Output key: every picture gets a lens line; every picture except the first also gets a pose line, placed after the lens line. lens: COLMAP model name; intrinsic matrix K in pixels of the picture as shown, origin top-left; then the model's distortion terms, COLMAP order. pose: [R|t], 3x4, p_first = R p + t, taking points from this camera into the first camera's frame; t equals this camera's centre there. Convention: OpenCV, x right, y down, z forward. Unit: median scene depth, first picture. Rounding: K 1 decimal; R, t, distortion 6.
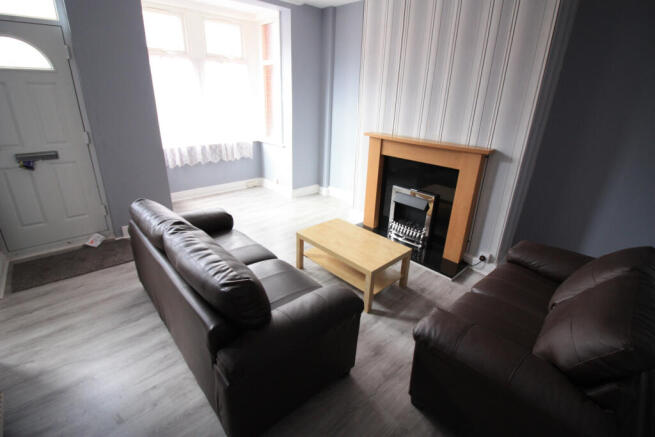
lens RADIAL K [[304.9, 0, 327.0], [0, 304.9, 218.4], [0, 0, 1]] dist [-0.023770, -0.001387]
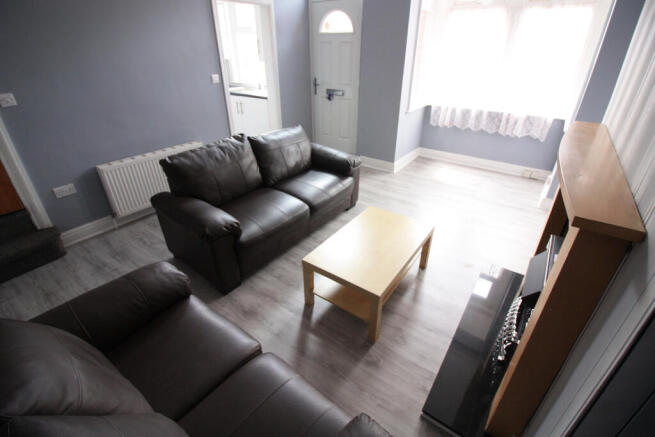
lens RADIAL K [[304.9, 0, 328.0], [0, 304.9, 215.1], [0, 0, 1]] dist [-0.023770, -0.001387]
pose [[0.190175, 0.446559, -0.874310, 0.418690], [-0.362817, 0.859485, 0.360069, -0.131439], [0.912249, 0.248738, 0.325472, 0.373505]]
